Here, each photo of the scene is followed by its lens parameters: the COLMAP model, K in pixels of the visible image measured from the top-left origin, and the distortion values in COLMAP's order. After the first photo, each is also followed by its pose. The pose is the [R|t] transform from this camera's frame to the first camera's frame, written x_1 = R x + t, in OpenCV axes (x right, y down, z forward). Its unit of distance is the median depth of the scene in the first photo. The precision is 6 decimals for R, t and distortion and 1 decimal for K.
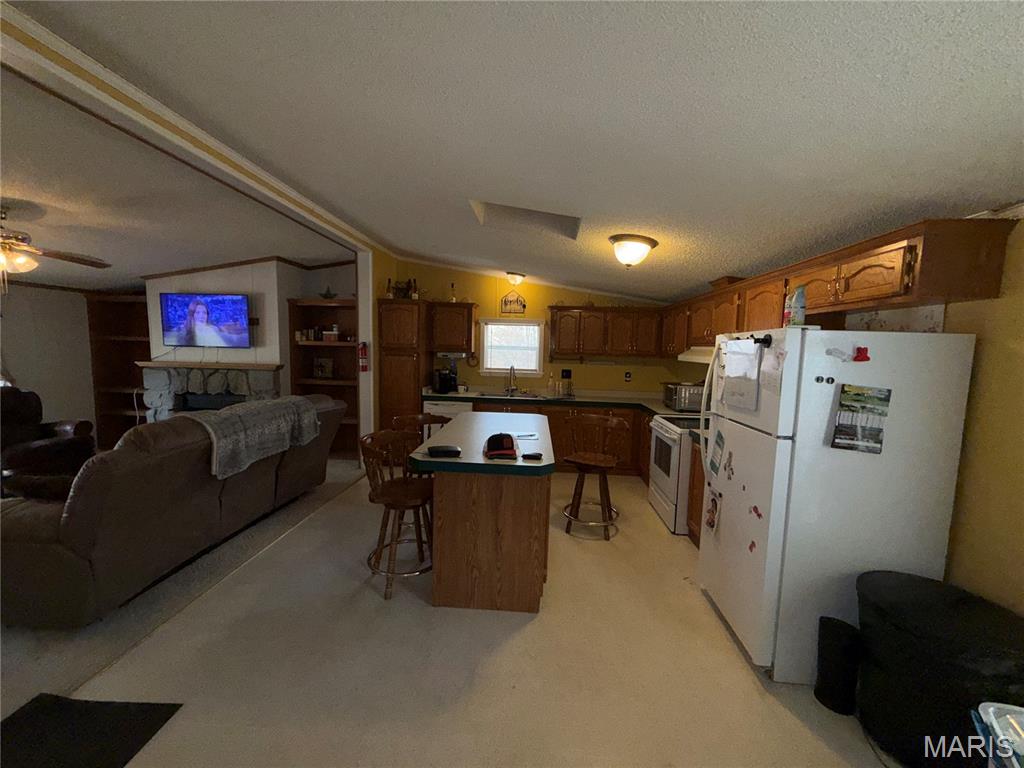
lens RADIAL K [[412.0, 0, 513.0], [0, 412.0, 386.7], [0, 0, 1]] dist [0.001508, 0.000039]
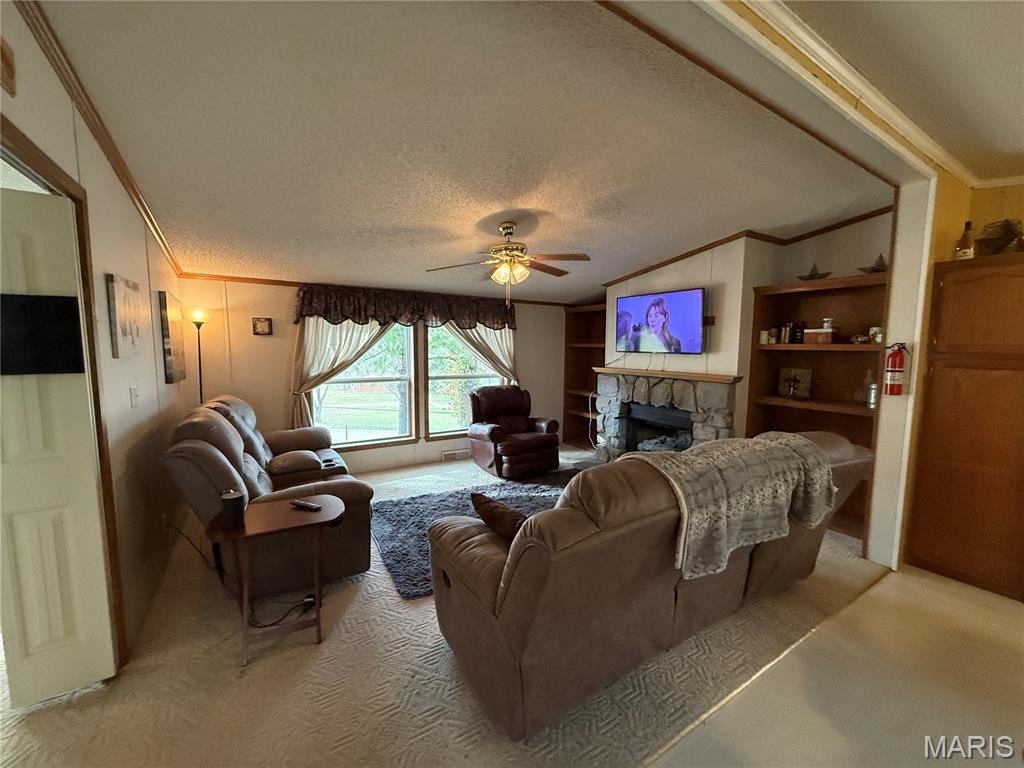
lens RADIAL K [[412.8, 0, 510.4], [0, 412.8, 385.4], [0, 0, 1]] dist [0.004504, 0.000108]
pose [[0.590935, 0.058891, -0.804567, -0.204667], [-0.074908, 0.997029, 0.017960, -0.019149], [0.803234, 0.049656, 0.593590, 0.223787]]
